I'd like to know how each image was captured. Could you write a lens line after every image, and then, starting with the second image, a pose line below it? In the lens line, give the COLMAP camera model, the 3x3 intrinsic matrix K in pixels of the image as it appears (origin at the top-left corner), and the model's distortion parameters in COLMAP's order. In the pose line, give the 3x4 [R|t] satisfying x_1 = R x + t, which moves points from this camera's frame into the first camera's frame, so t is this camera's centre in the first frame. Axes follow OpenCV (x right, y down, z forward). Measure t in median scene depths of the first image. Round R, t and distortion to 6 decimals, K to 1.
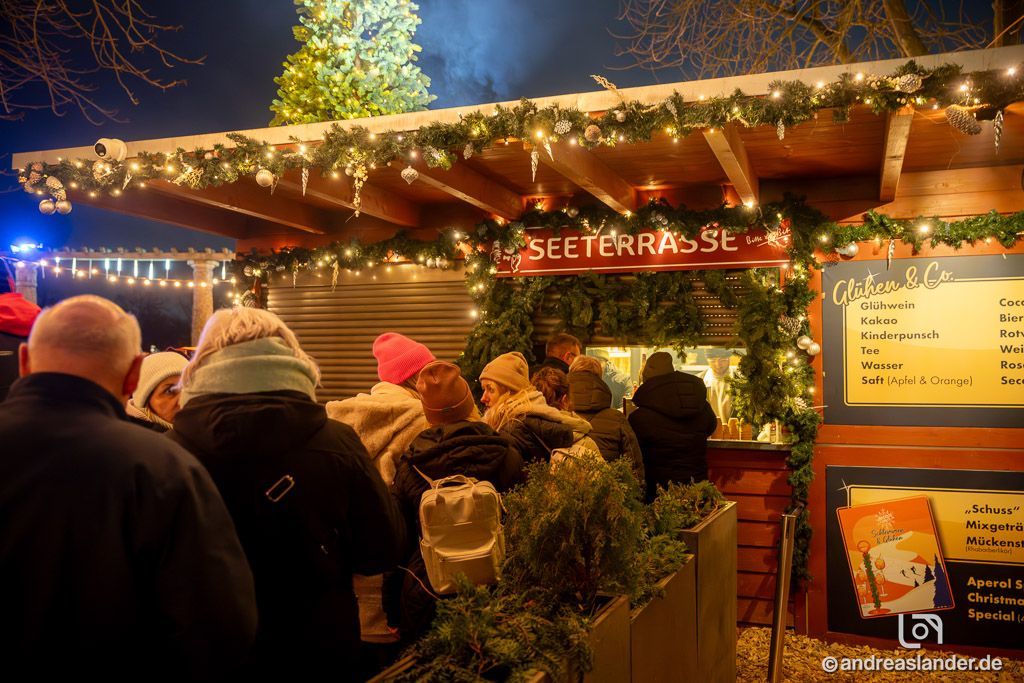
lens RADIAL K [[883.4, 0, 512.0], [0, 883.4, 341.5], [0, 0, 1]] dist [-0.002743, 0.004695]
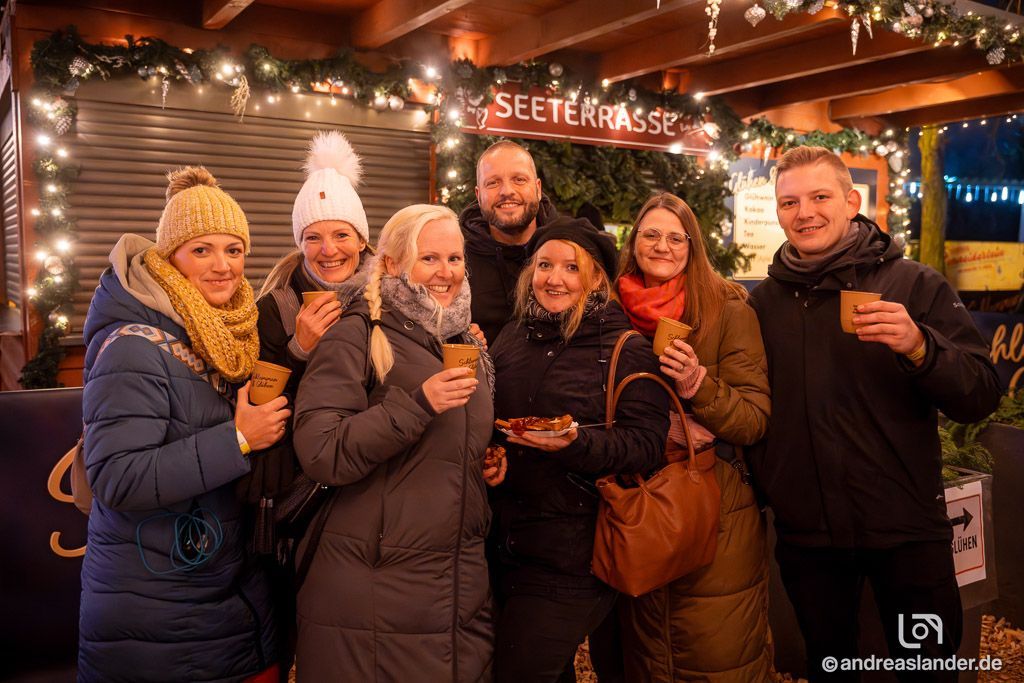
lens RADIAL K [[883.4, 0, 512.0], [0, 883.4, 341.5], [0, 0, 1]] dist [-0.002743, 0.004695]
pose [[0.606699, -0.071448, 0.791714, -0.696470], [-0.037777, 0.992236, 0.118493, 0.023292], [-0.794033, -0.101798, 0.599290, 0.473008]]
